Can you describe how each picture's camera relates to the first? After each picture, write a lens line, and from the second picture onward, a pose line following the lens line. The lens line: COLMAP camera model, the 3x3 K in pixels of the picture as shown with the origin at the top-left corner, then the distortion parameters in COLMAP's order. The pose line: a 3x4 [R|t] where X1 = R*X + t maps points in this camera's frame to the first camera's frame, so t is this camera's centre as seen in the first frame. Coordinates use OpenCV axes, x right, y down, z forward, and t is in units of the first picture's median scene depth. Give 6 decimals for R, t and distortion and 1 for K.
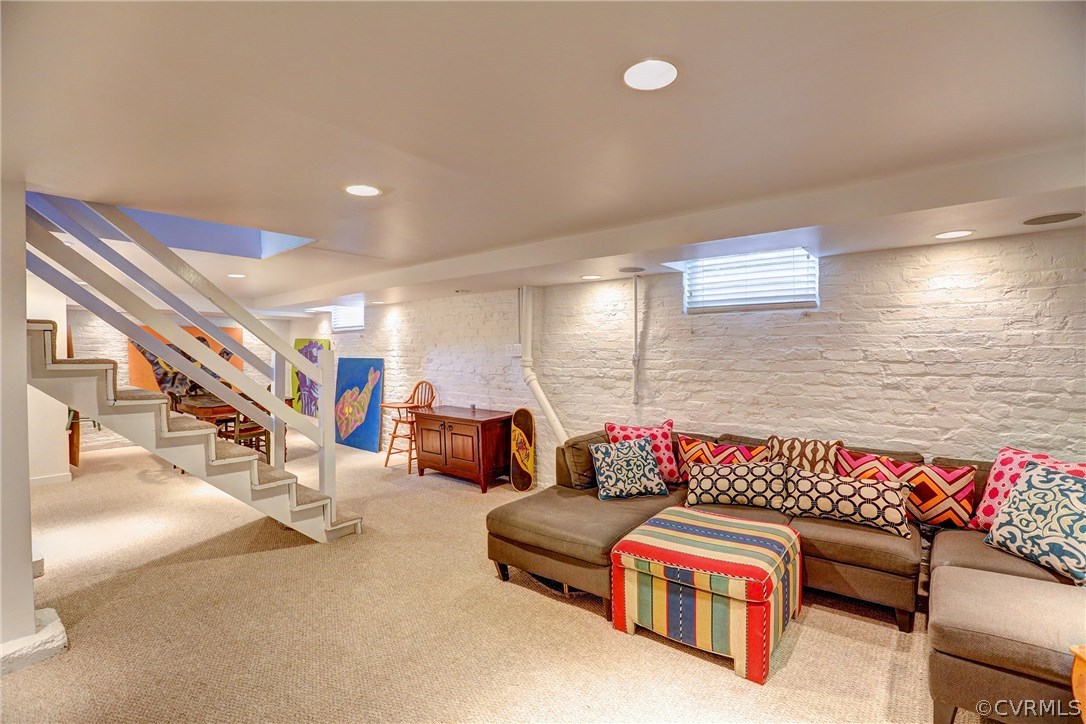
lens RADIAL K [[489.8, 0, 546.2], [0, 489.8, 361.5], [0, 0, 1]] dist [-0.016005, -0.000023]
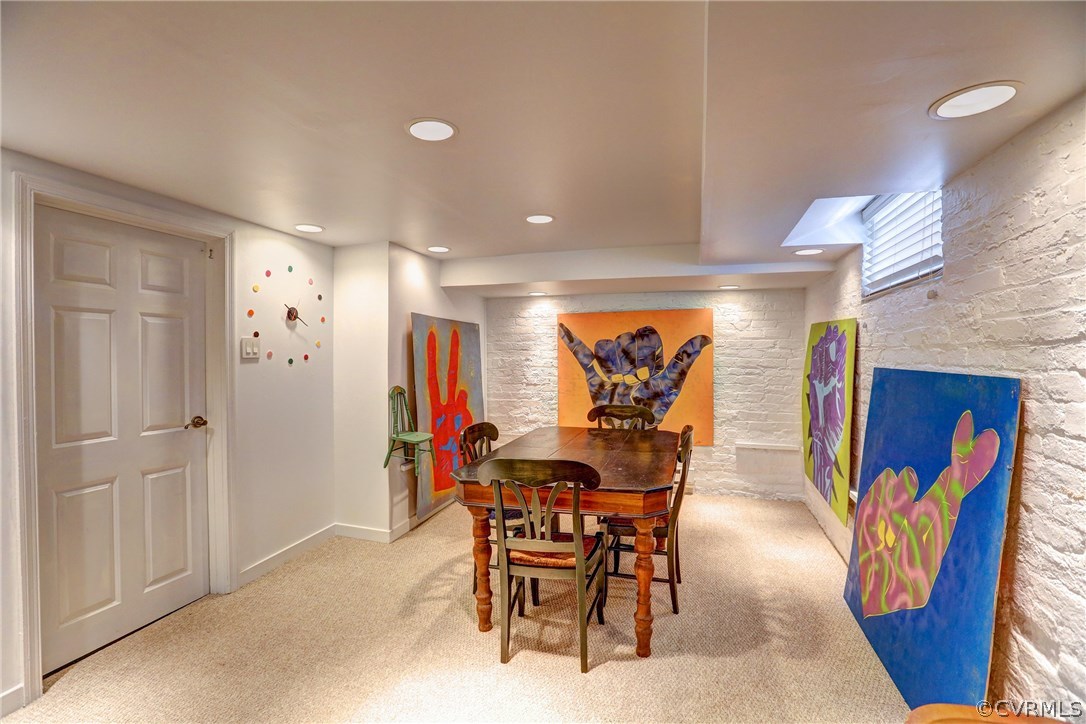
lens RADIAL K [[489.8, 0, 546.8], [0, 489.8, 365.6], [0, 0, 1]] dist [-0.016005, -0.000023]
pose [[0.395672, 0.024101, -0.918076, -0.207367], [-0.019750, 0.999648, 0.017731, -0.011535], [0.918180, 0.011116, 0.396008, 0.679895]]
